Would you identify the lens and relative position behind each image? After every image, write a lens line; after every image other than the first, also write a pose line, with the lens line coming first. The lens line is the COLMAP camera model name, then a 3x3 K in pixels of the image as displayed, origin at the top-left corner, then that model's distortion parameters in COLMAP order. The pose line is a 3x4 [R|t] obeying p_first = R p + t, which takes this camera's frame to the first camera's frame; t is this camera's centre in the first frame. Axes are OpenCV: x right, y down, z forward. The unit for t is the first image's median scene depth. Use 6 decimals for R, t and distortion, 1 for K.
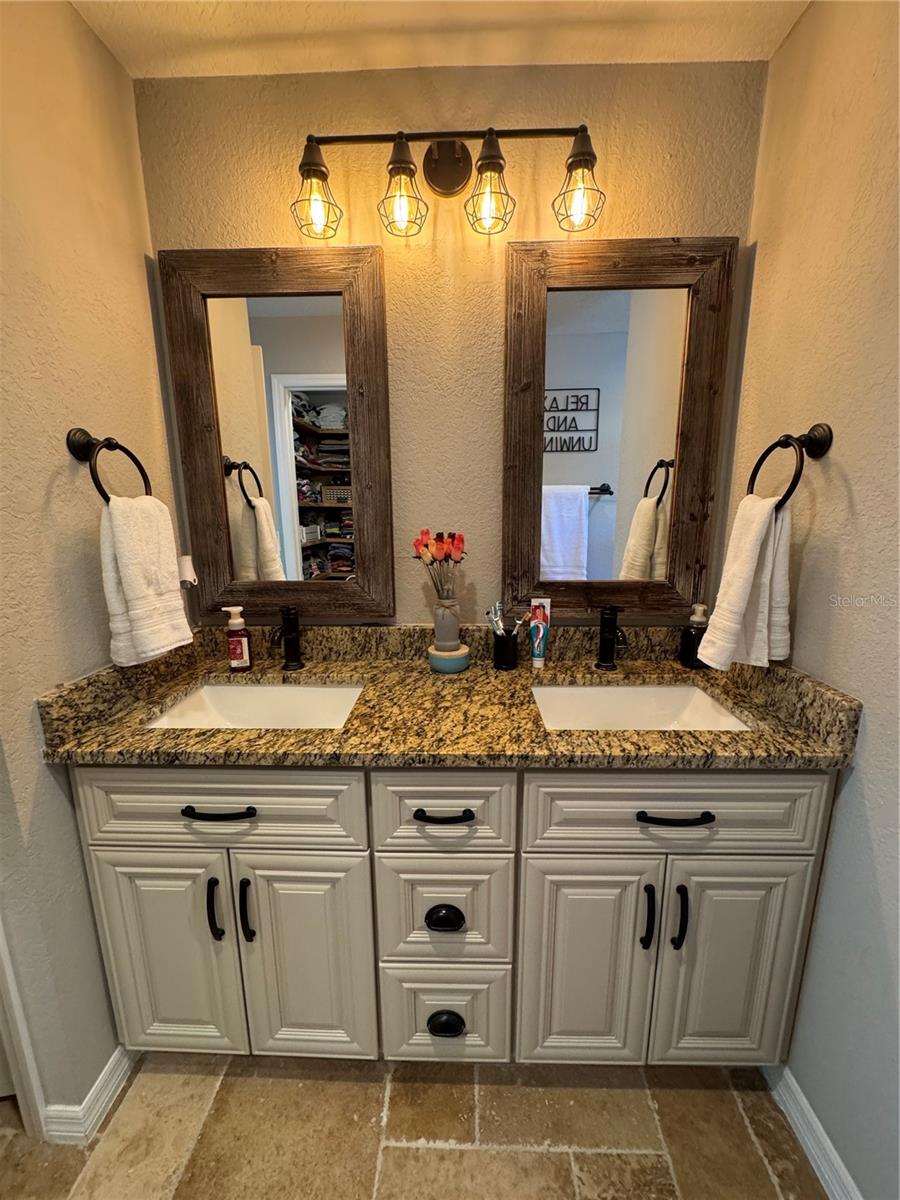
lens RADIAL K [[477.3, 0, 445.7], [0, 477.3, 595.7], [0, 0, 1]] dist [-0.003732, 0.000823]
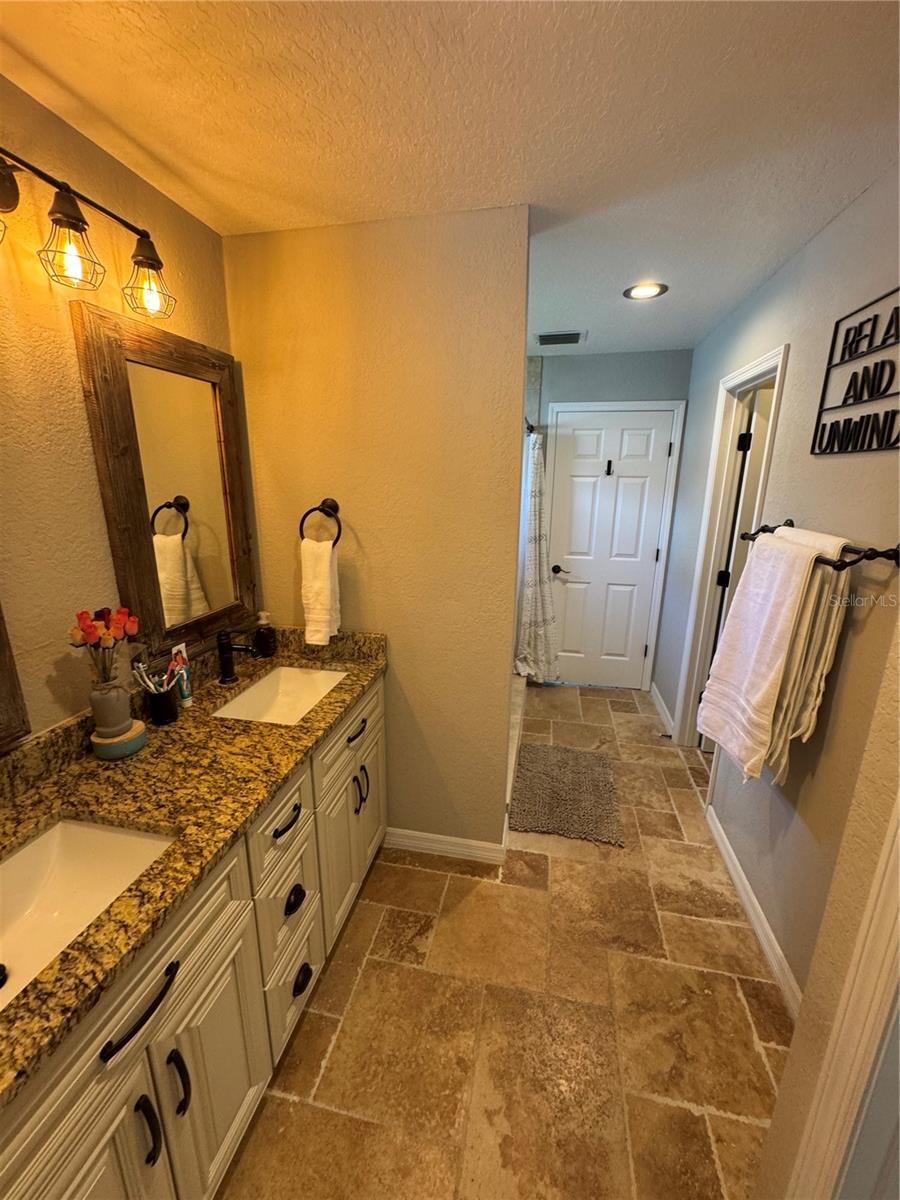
lens RADIAL K [[477.3, 0, 446.0], [0, 477.3, 597.7], [0, 0, 1]] dist [-0.003732, 0.000823]
pose [[0.190246, -0.236157, 0.952909, -0.828130], [0.192127, 0.960824, 0.199760, -0.236334], [-0.962753, 0.145076, 0.228165, 0.179790]]
